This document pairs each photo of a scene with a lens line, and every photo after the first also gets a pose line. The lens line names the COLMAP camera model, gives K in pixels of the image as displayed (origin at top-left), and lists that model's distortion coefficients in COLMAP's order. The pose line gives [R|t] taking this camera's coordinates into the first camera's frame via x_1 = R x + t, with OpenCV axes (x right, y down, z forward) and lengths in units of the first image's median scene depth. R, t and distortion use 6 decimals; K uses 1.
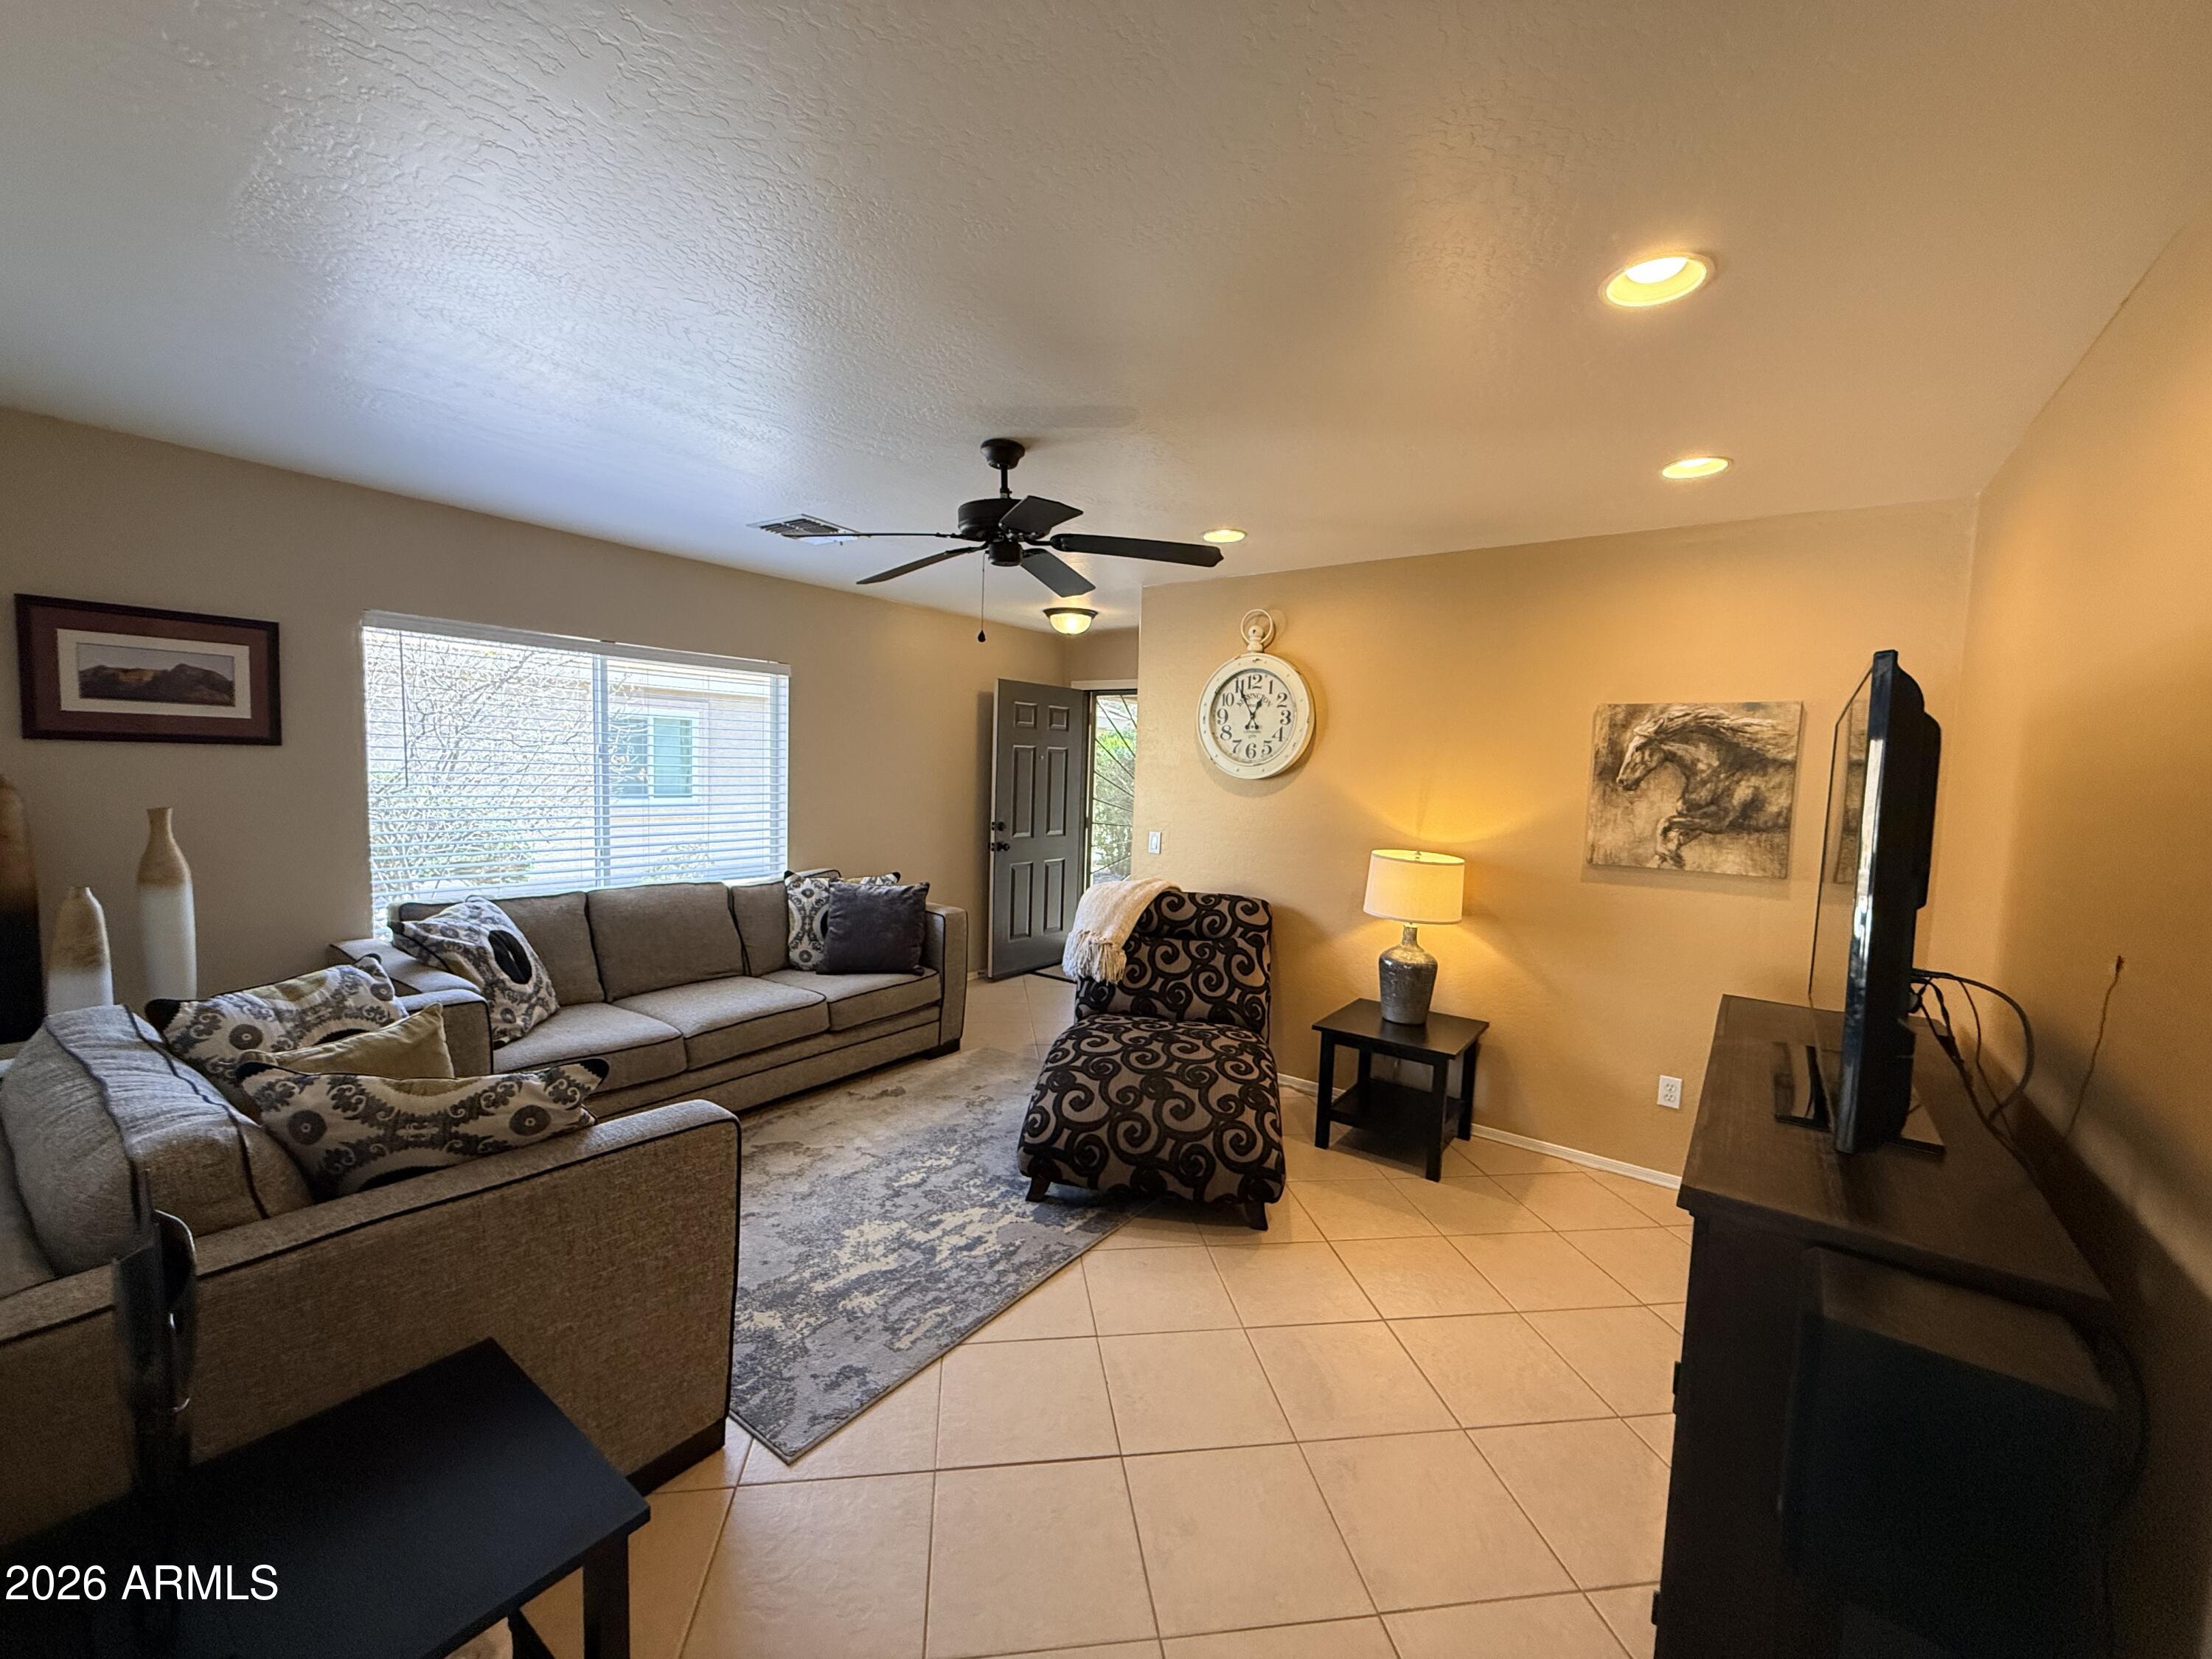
lens RADIAL K [[890.1, 0, 1102.6], [0, 890.1, 827.6], [0, 0, 1]] dist [0.000511, 0.000003]
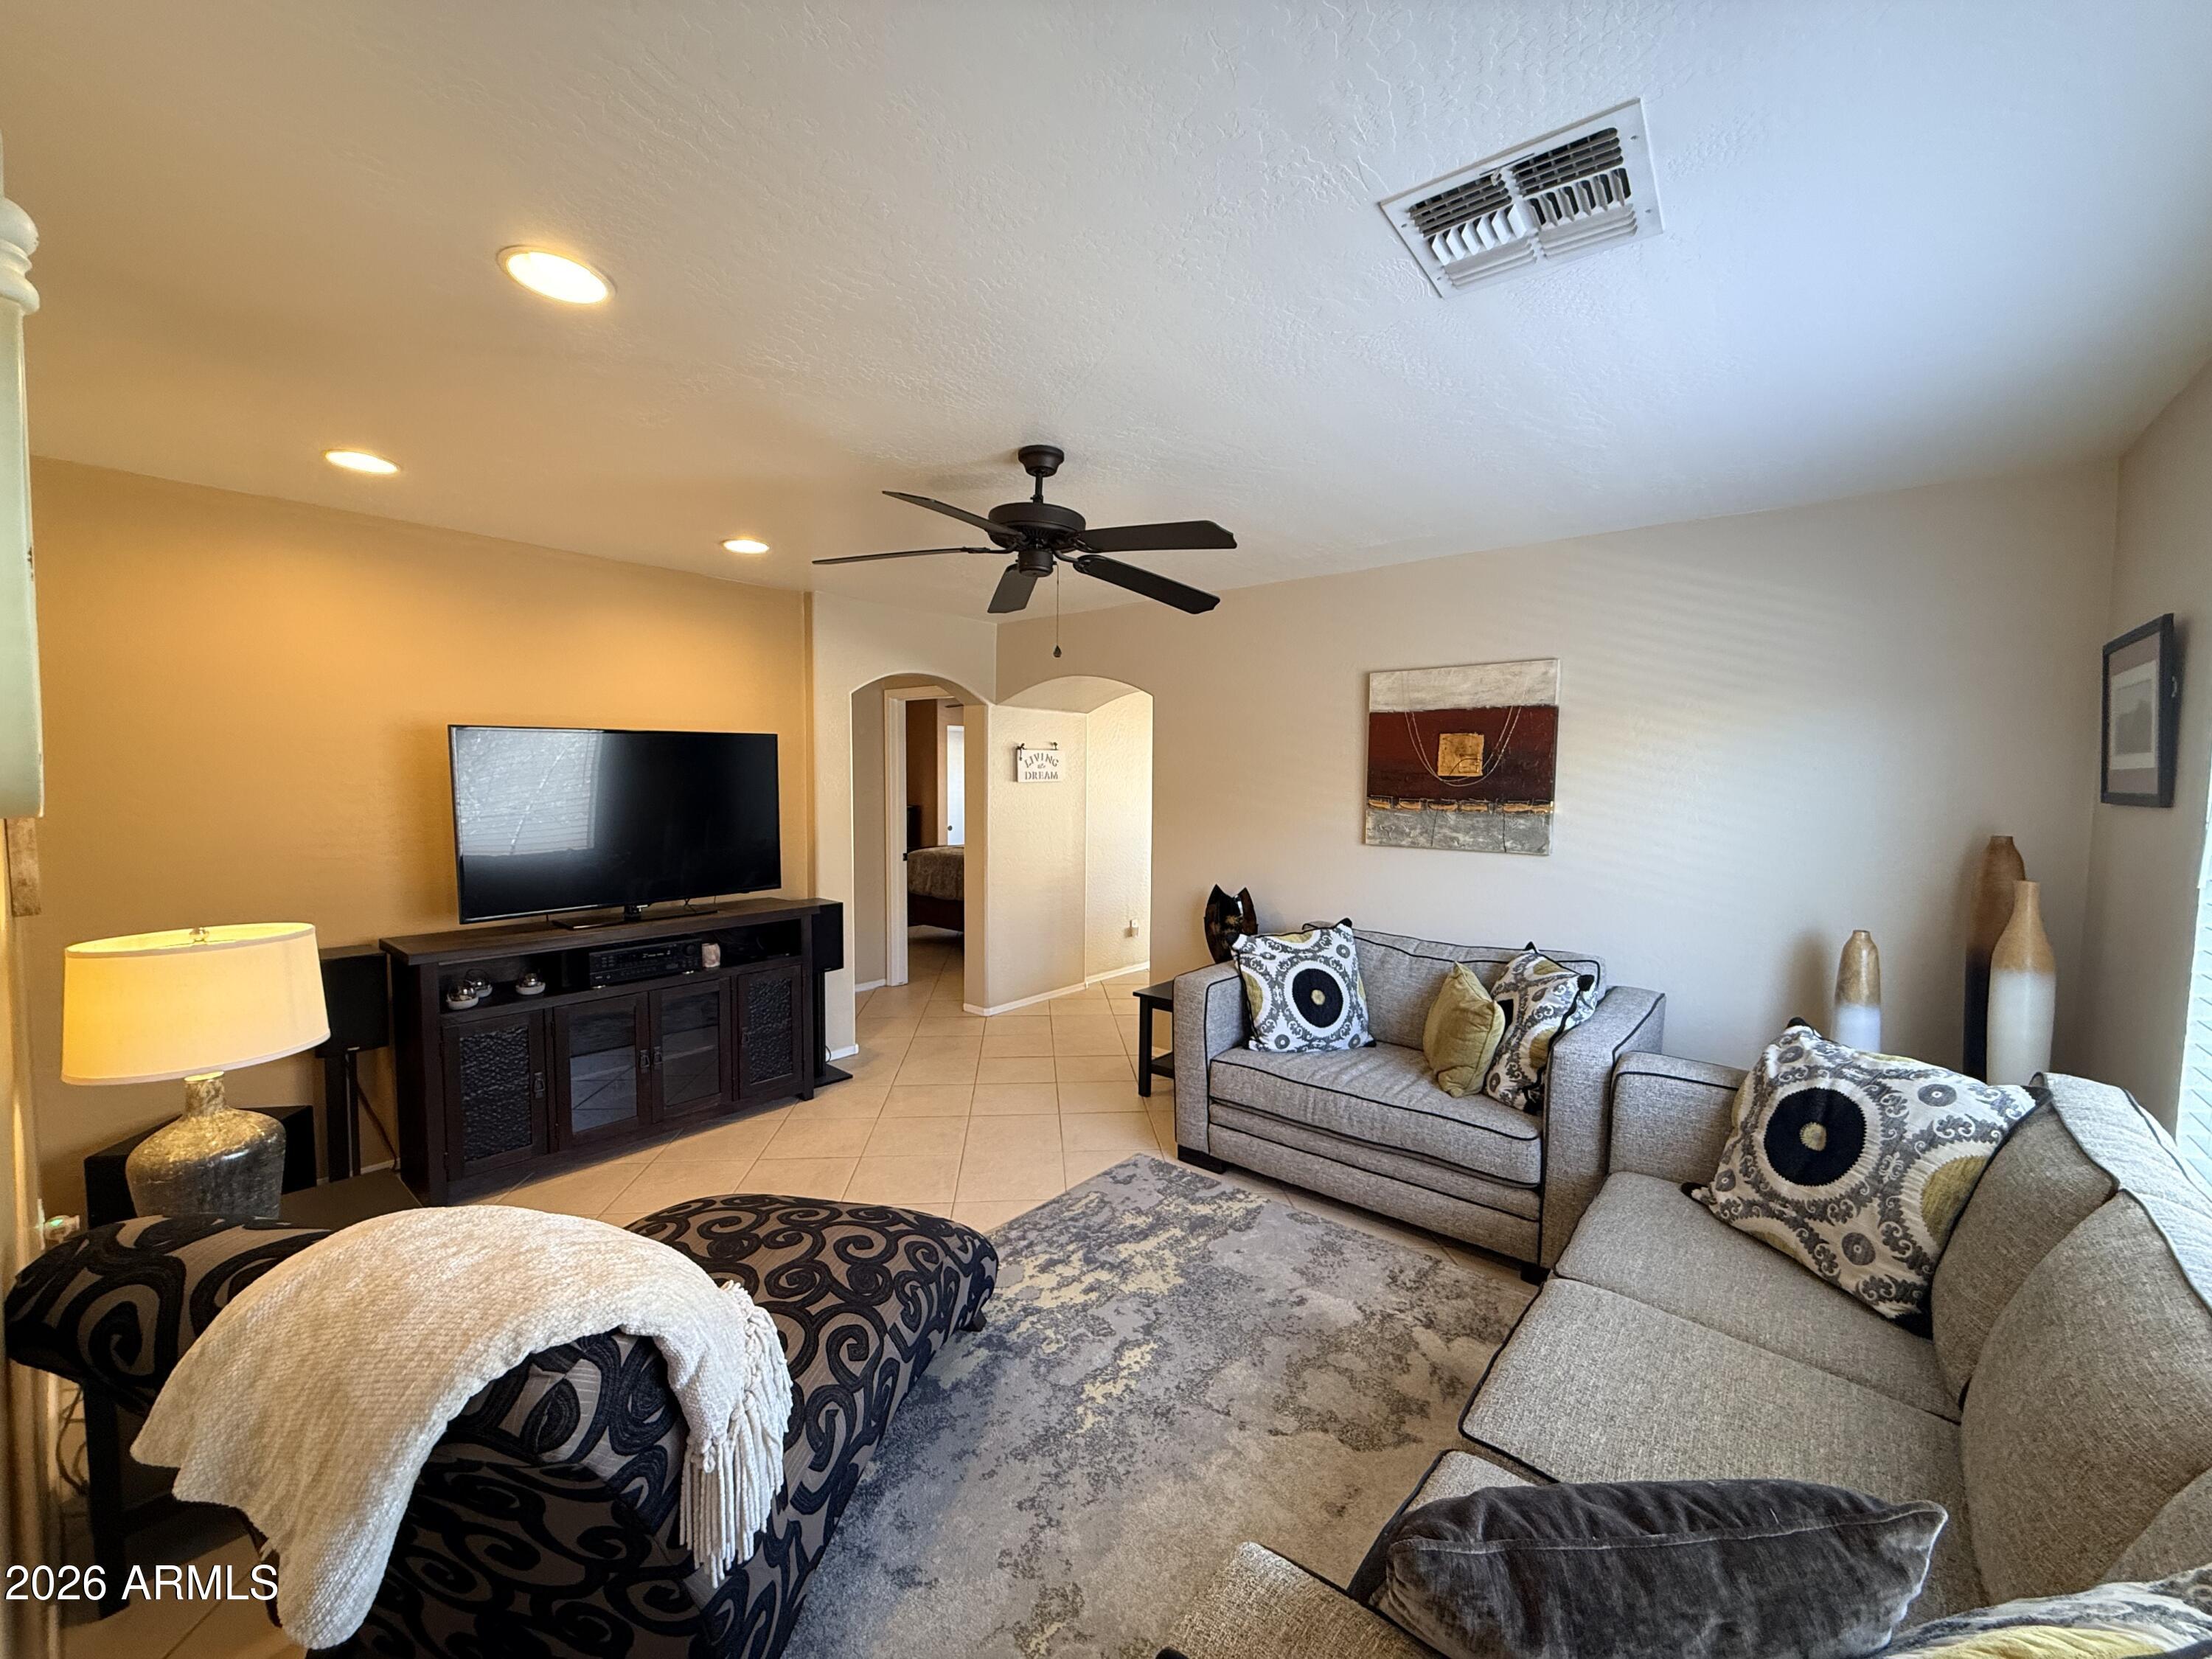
lens RADIAL K [[890.1, 0, 1103.7], [0, 890.1, 827.2], [0, 0, 1]] dist [0.000511, 0.000003]
pose [[-0.997478, -0.044512, 0.055288, -0.235295], [-0.037049, 0.990907, 0.129350, -0.148030], [-0.060543, 0.126975, -0.990057, 1.880691]]
